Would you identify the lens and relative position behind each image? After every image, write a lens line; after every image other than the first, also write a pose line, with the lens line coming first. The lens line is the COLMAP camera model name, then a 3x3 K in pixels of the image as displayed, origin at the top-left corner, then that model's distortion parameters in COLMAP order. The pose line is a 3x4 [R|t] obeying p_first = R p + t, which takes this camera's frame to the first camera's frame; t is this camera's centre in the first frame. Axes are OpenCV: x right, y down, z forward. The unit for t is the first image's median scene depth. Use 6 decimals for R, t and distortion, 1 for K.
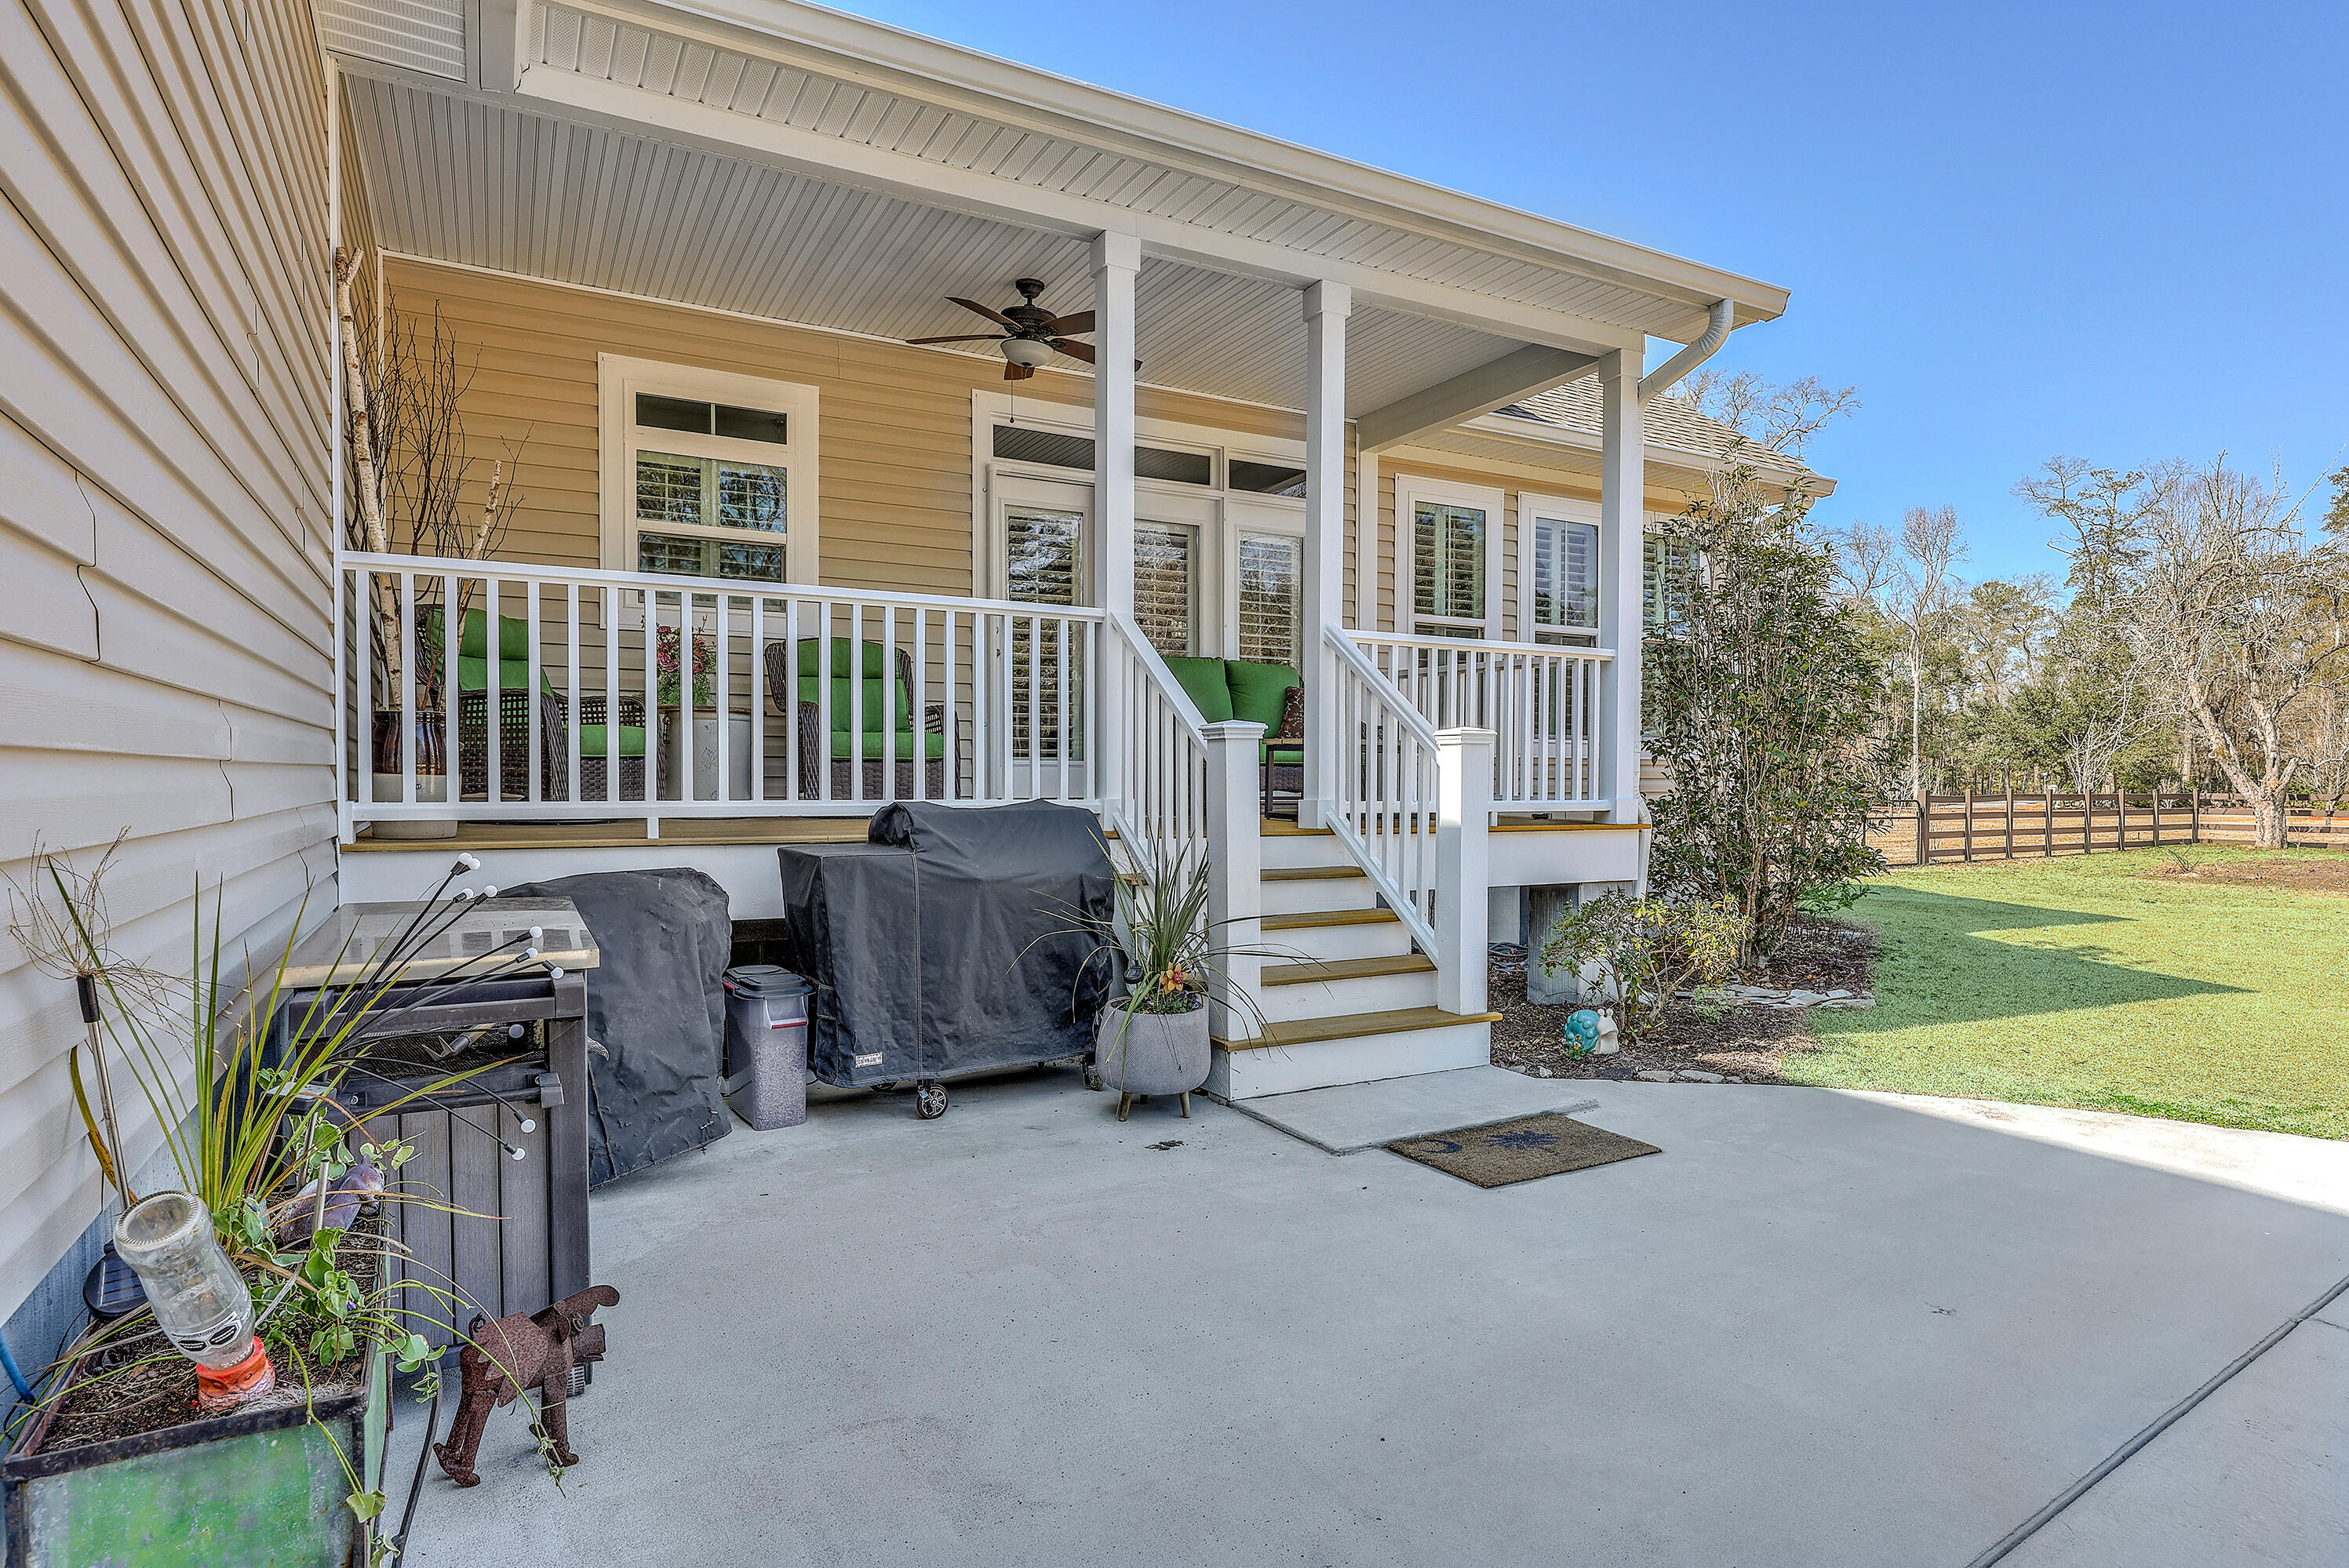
lens RADIAL K [[1271.9, 0, 1202.5], [0, 1271.9, 787.8], [0, 0, 1]] dist [-0.003092, -0.000544]
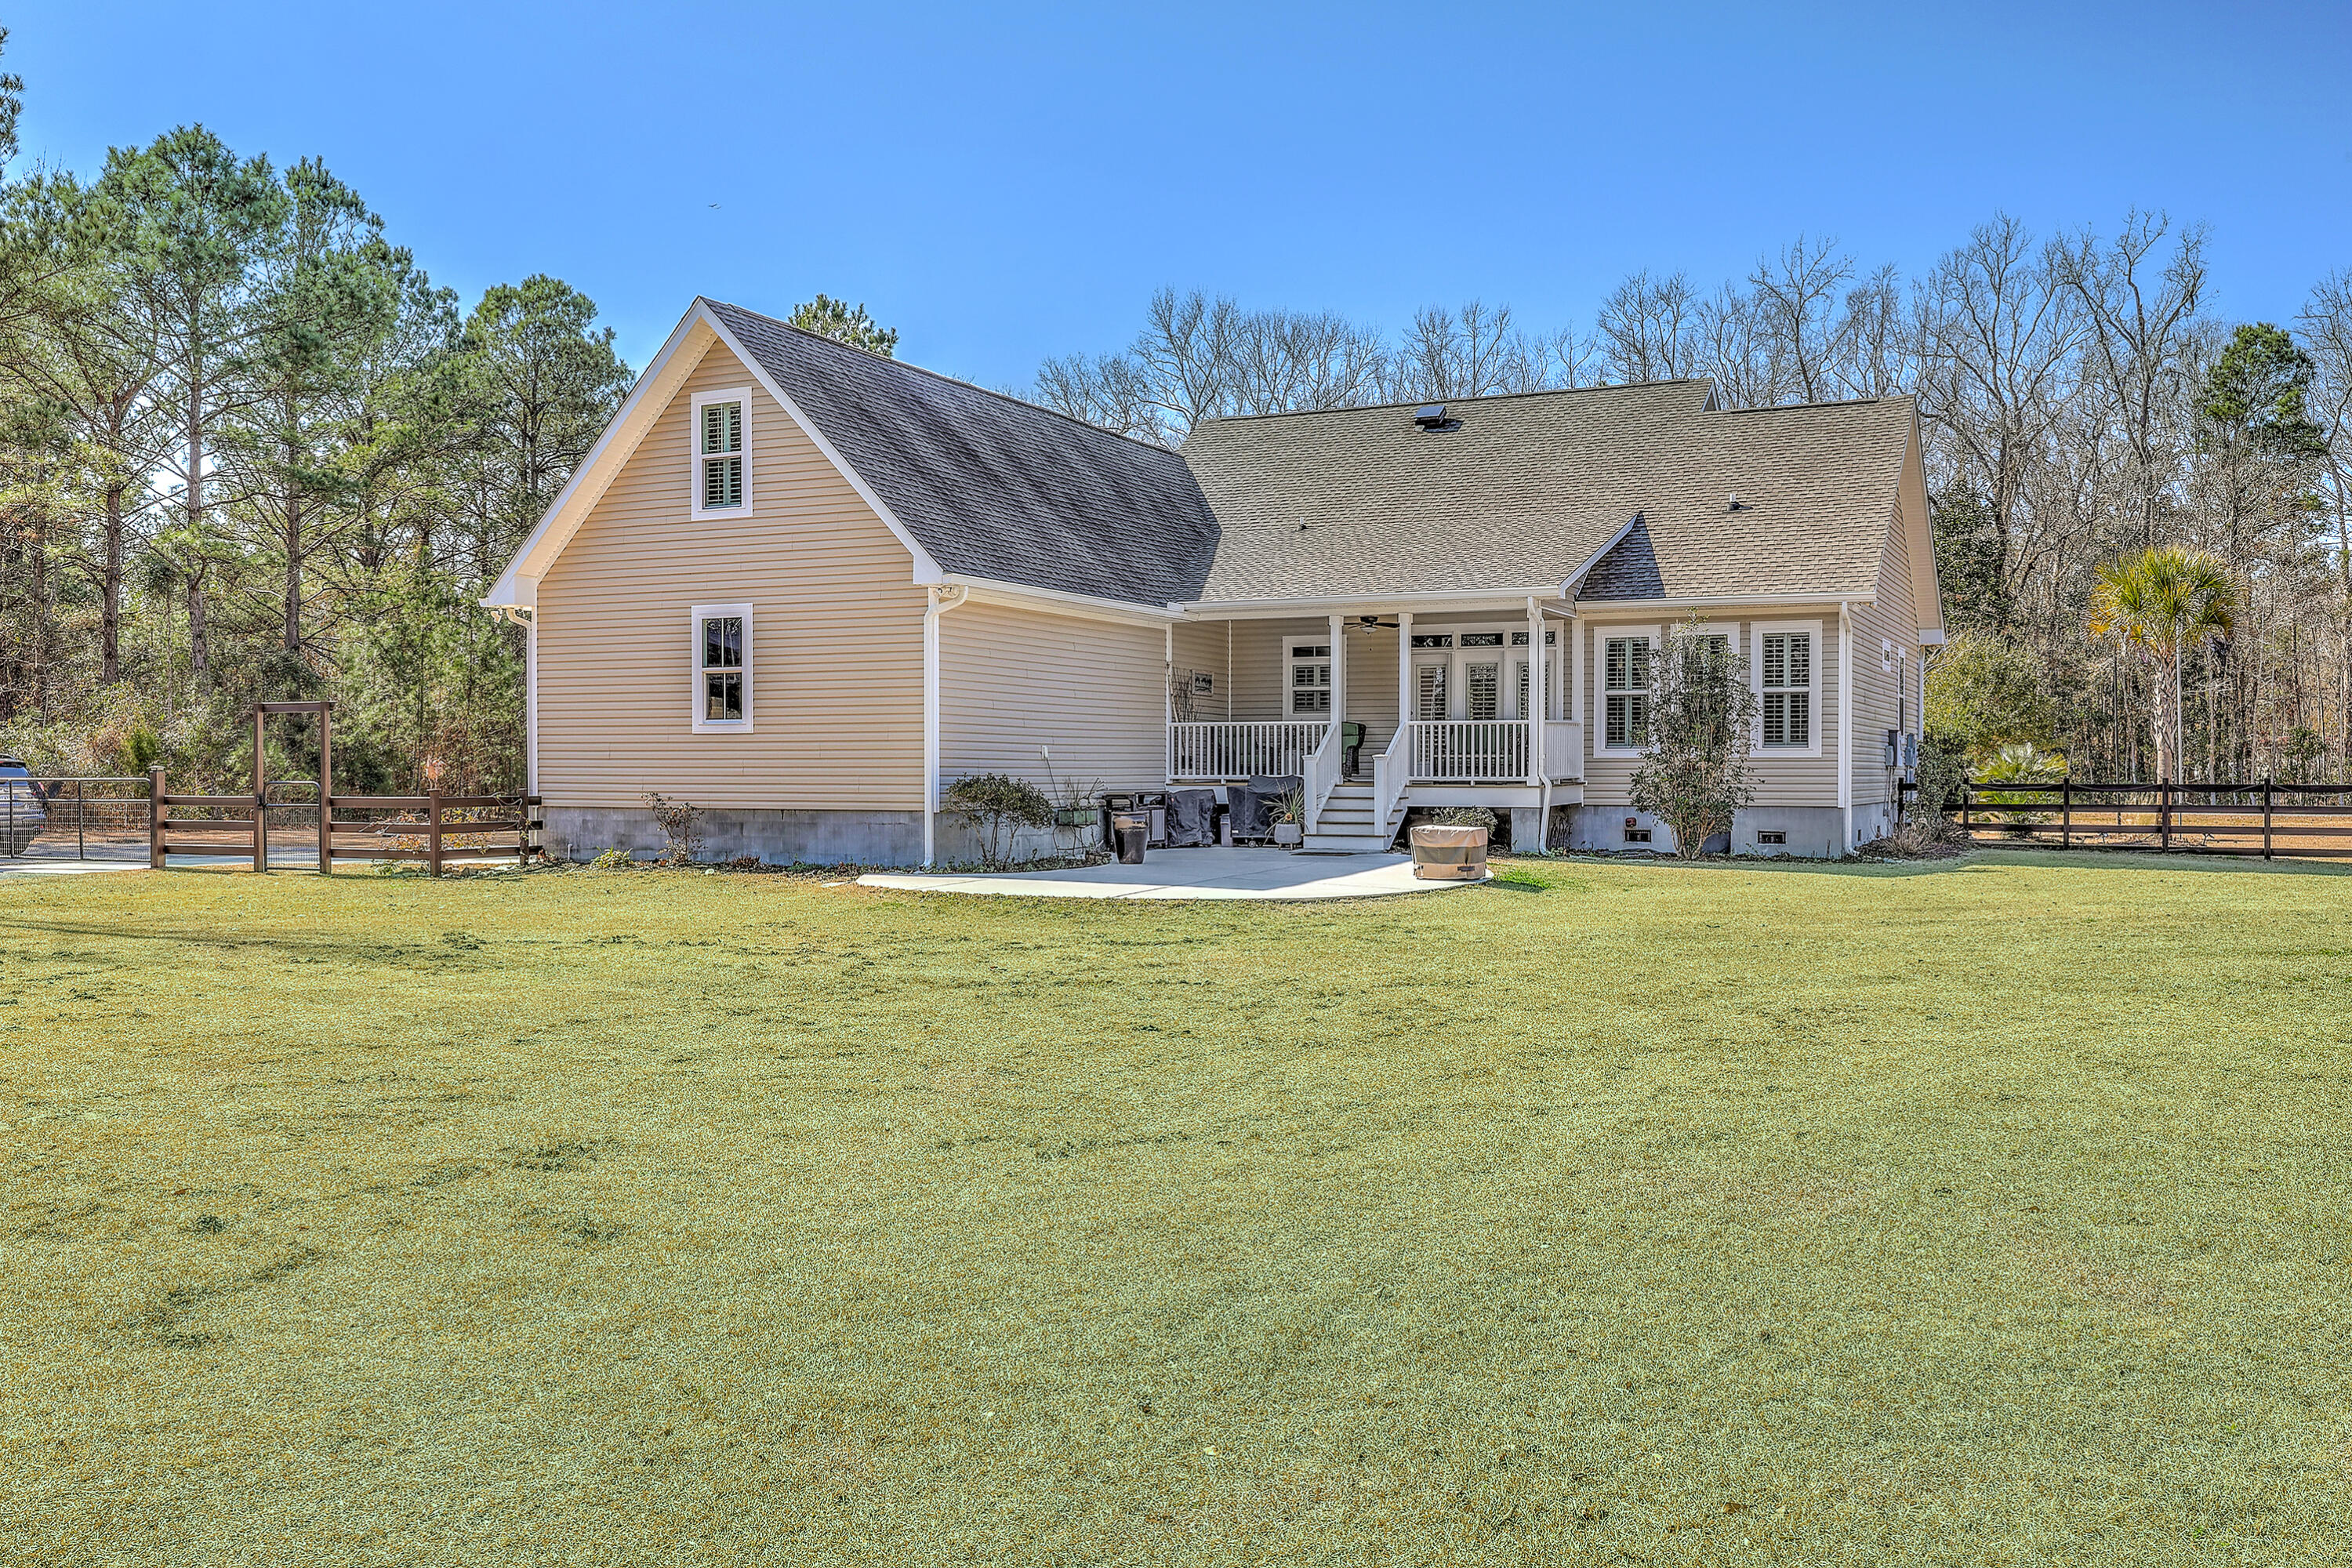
lens RADIAL K [[1999.4, 0, 1176.0], [0, 1999.4, 784.0], [0, 0, 1]] dist [0.006178, 0.006218]
pose [[0.566198, 0.004017, -0.824260, 0.982682], [-0.002594, 0.999992, 0.003091, 0.003725], [0.824265, 0.000388, 0.566204, -0.576786]]
